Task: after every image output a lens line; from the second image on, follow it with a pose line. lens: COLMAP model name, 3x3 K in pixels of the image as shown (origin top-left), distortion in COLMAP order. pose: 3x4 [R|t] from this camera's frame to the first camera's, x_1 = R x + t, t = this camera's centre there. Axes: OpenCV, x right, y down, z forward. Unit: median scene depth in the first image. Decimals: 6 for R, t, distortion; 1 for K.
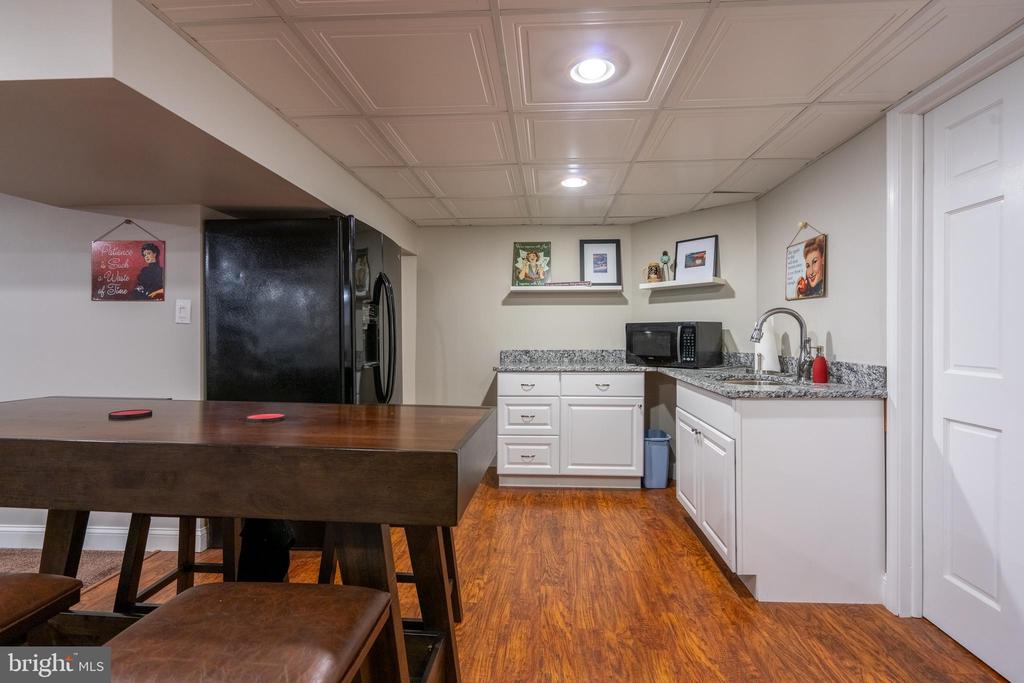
lens RADIAL K [[469.4, 0, 517.3], [0, 469.4, 336.6], [0, 0, 1]] dist [-0.000470, -0.000061]
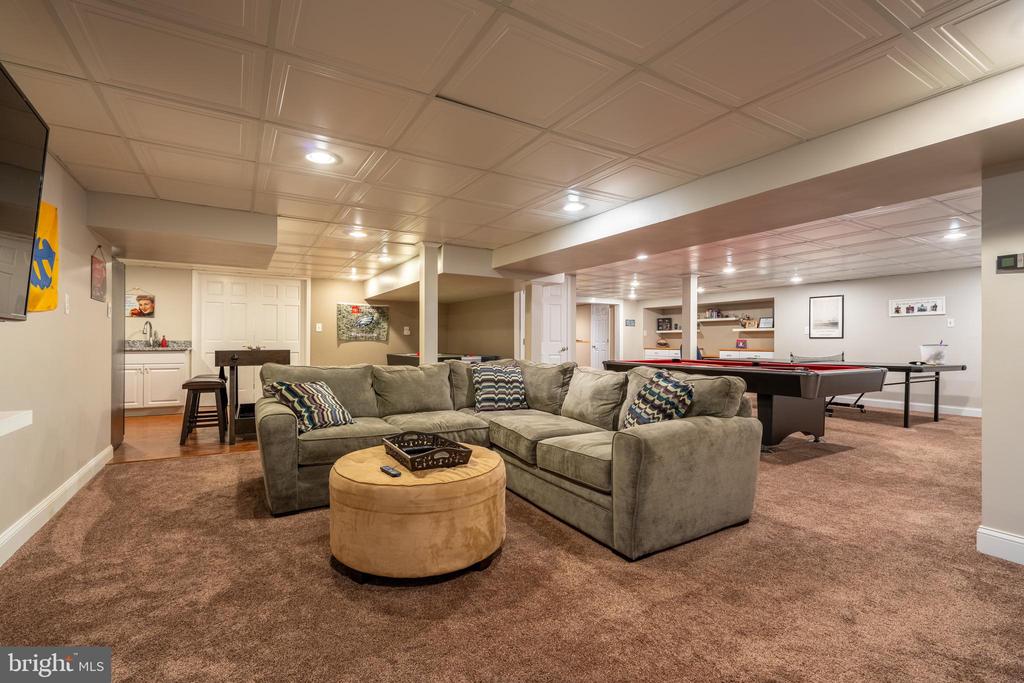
lens RADIAL K [[469.4, 0, 513.1], [0, 469.4, 344.6], [0, 0, 1]] dist [-0.000470, -0.000061]
pose [[-0.560323, -0.008877, 0.828227, -2.706586], [0.001604, 0.999929, 0.011802, 0.040962], [-0.828273, 0.007941, -0.560269, 0.754040]]
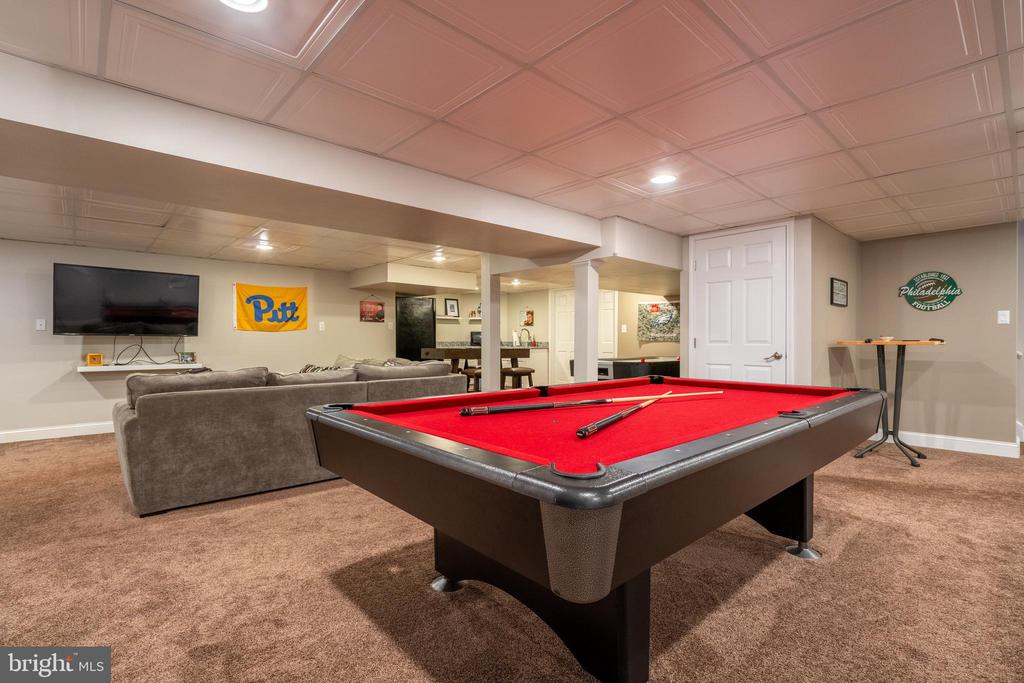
lens RADIAL K [[469.4, 0, 507.0], [0, 469.4, 340.4], [0, 0, 1]] dist [-0.000470, -0.000061]
pose [[0.697257, -0.001174, 0.716820, -2.302241], [0.005330, 0.999980, -0.003547, 0.050138], [-0.716802, 0.006294, 0.697249, -1.596711]]
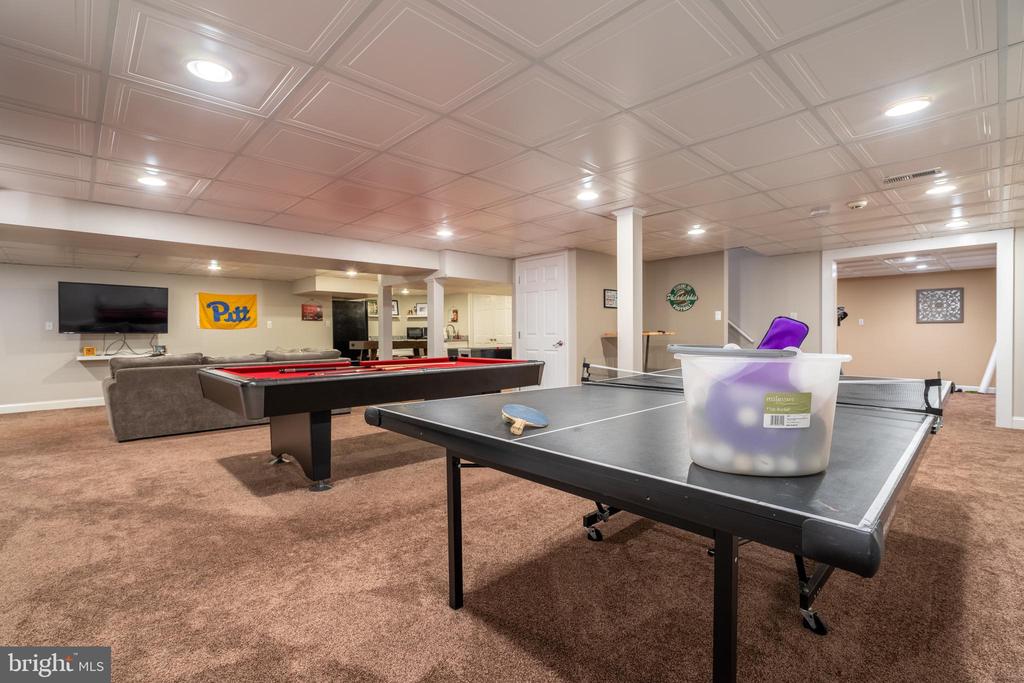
lens RADIAL K [[469.4, 0, 516.8], [0, 469.4, 338.1], [0, 0, 1]] dist [-0.000470, -0.000061]
pose [[0.684351, -0.012822, 0.729040, -2.387736], [0.014291, 0.999889, 0.004171, 0.064246], [-0.729013, 0.007564, 0.684458, -2.687466]]
